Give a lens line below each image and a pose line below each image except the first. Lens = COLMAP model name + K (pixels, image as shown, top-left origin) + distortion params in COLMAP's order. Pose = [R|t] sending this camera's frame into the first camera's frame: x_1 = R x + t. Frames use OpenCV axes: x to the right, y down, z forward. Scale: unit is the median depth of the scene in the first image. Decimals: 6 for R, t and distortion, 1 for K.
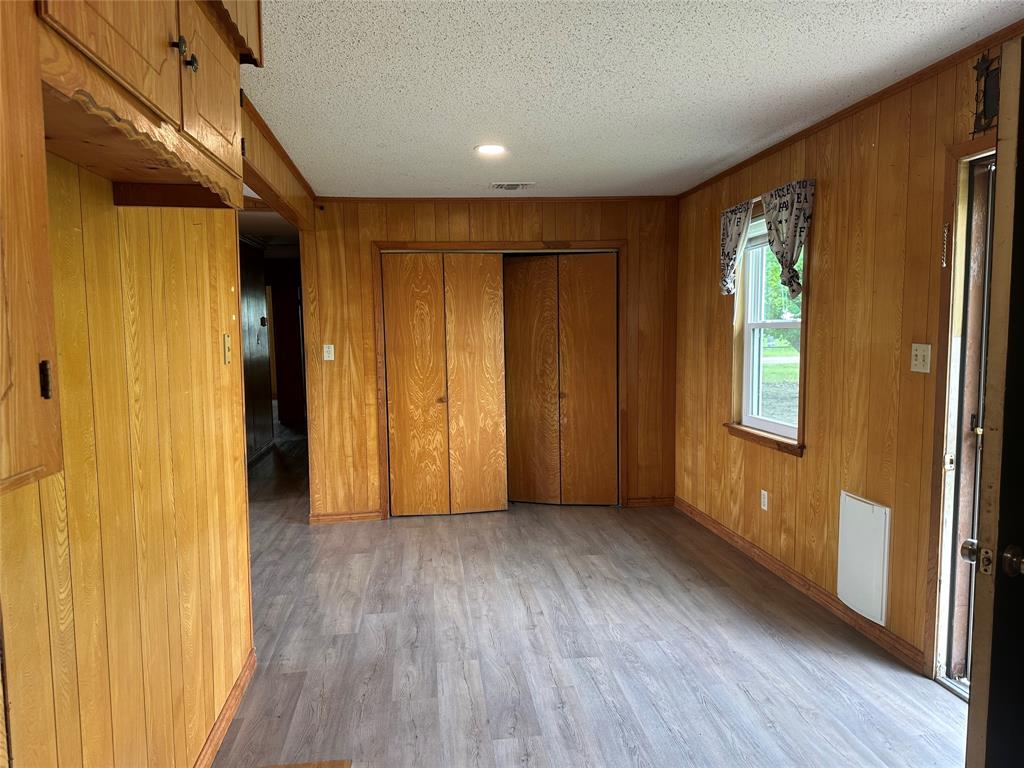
lens RADIAL K [[713.0, 0, 512.1], [0, 713.0, 389.6], [0, 0, 1]] dist [0.087089, -0.122386]
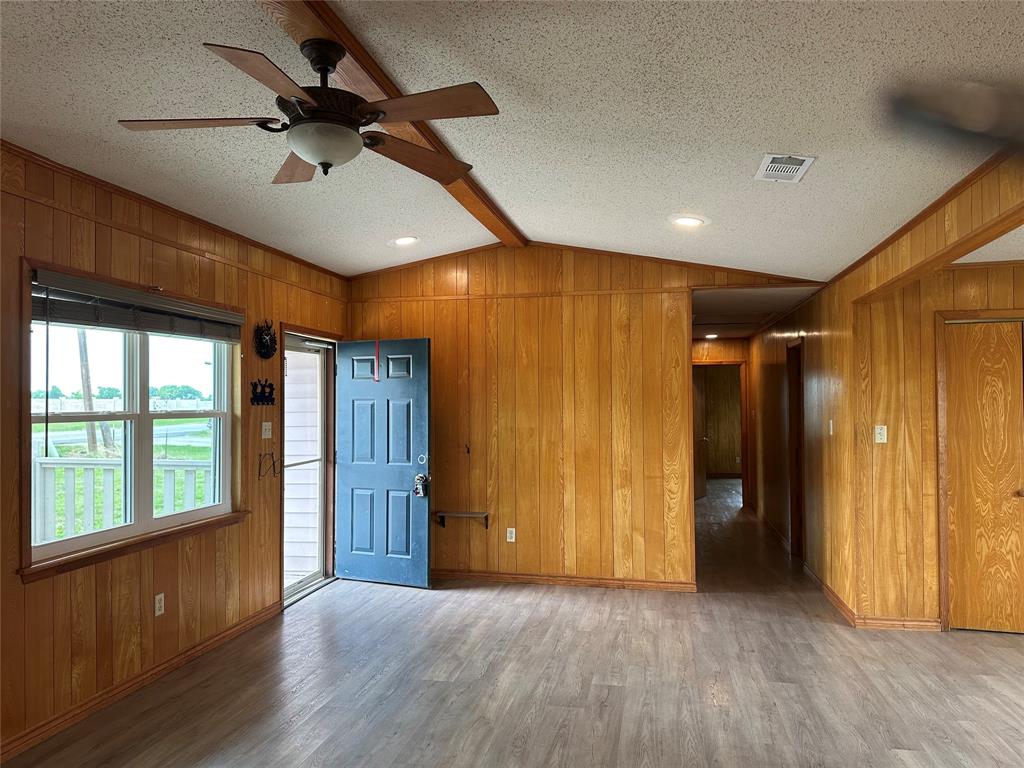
lens RADIAL K [[710.7, 0, 514.8], [0, 710.7, 383.3], [0, 0, 1]] dist [0.116403, -0.161877]
pose [[0.946363, 0.001380, -0.323103, -0.396672], [-0.040415, 0.992643, -0.114136, 0.007274], [0.320569, 0.121073, 0.939456, -0.009503]]
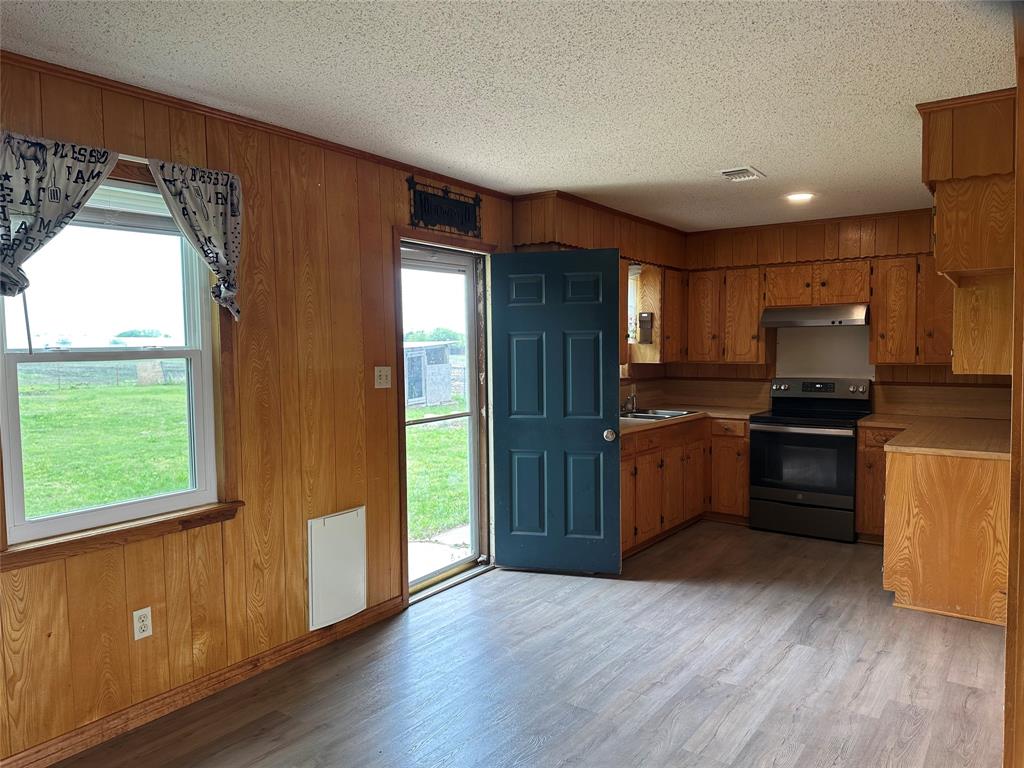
lens RADIAL K [[716.8, 0, 522.6], [0, 716.8, 386.5], [0, 0, 1]] dist [0.120529, -0.162873]
pose [[-0.733011, -0.020611, 0.679904, -0.278423], [0.079759, 0.990041, 0.116002, -0.086810], [-0.675524, 0.139260, -0.724067, 0.976736]]
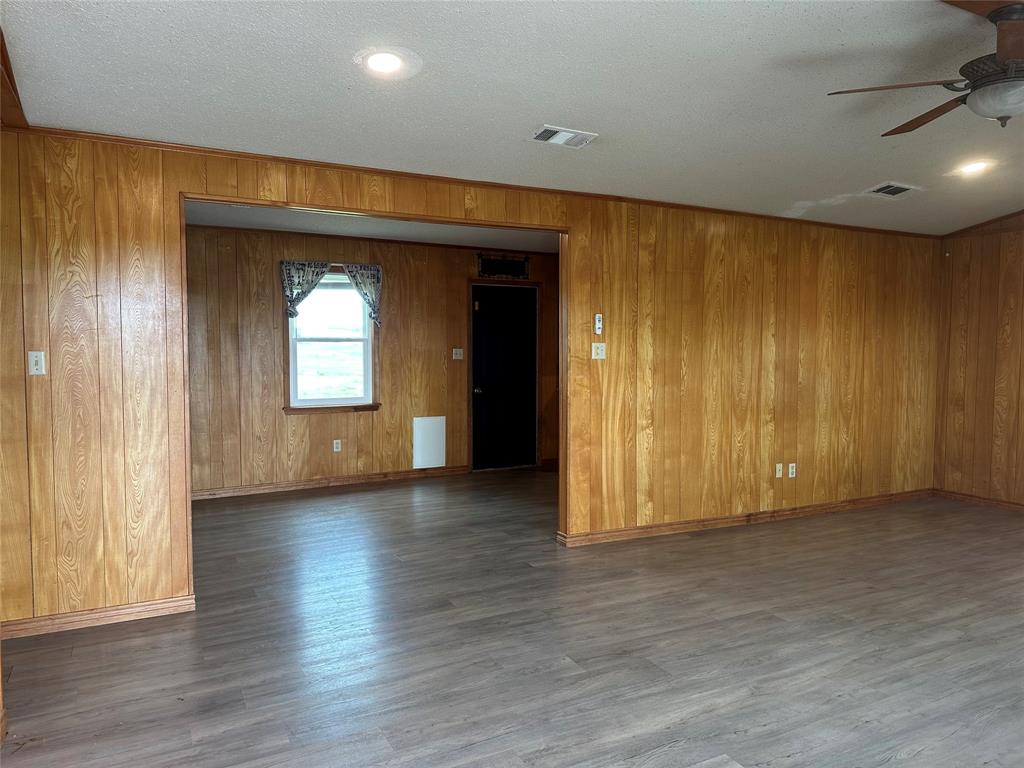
lens RADIAL K [[710.7, 0, 514.8], [0, 710.7, 383.3], [0, 0, 1]] dist [0.116403, -0.161877]
pose [[-0.346965, -0.039355, 0.937052, -1.061769], [0.084543, 0.993739, 0.073040, -0.059870], [-0.934060, 0.104564, -0.341466, 0.935650]]
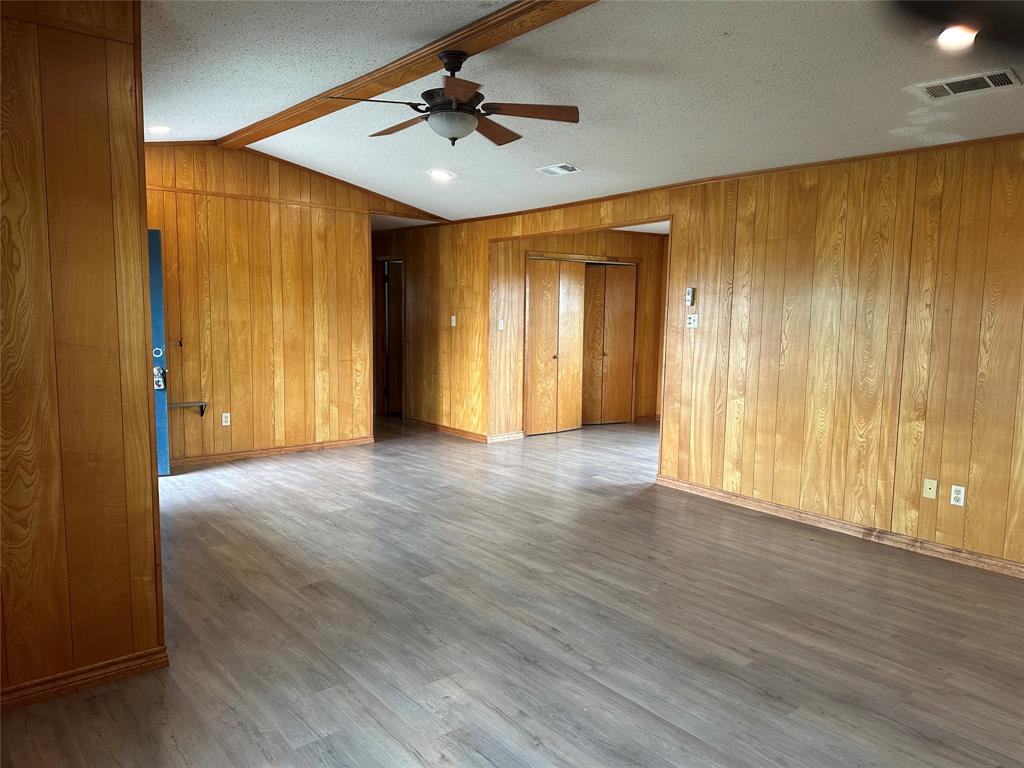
lens RADIAL K [[710.7, 0, 514.8], [0, 710.7, 383.3], [0, 0, 1]] dist [0.116403, -0.161877]
pose [[0.848020, -0.027633, 0.529244, -1.003545], [0.021187, 0.999609, 0.018243, 0.042392], [-0.529541, -0.004257, 0.848274, -0.247416]]
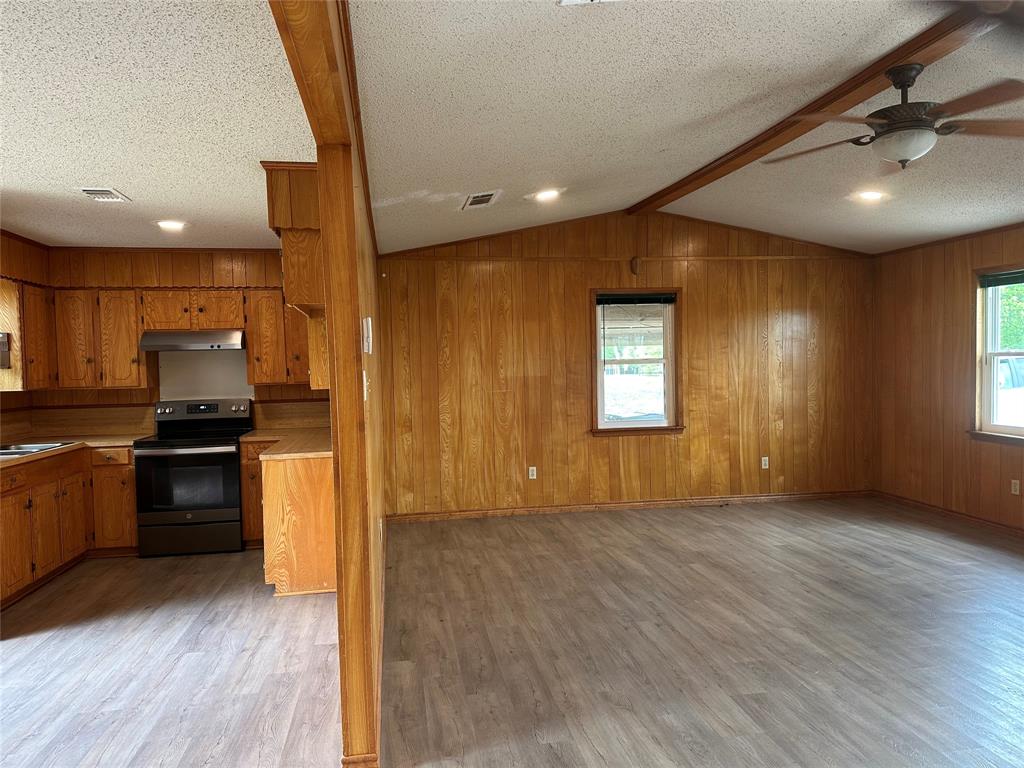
lens RADIAL K [[713.0, 0, 512.1], [0, 713.0, 389.6], [0, 0, 1]] dist [0.087089, -0.122386]
pose [[-0.998948, 0.035995, -0.028399, -0.312464], [0.031999, 0.990941, 0.130433, -0.084736], [0.032836, 0.129387, -0.991050, 1.016416]]
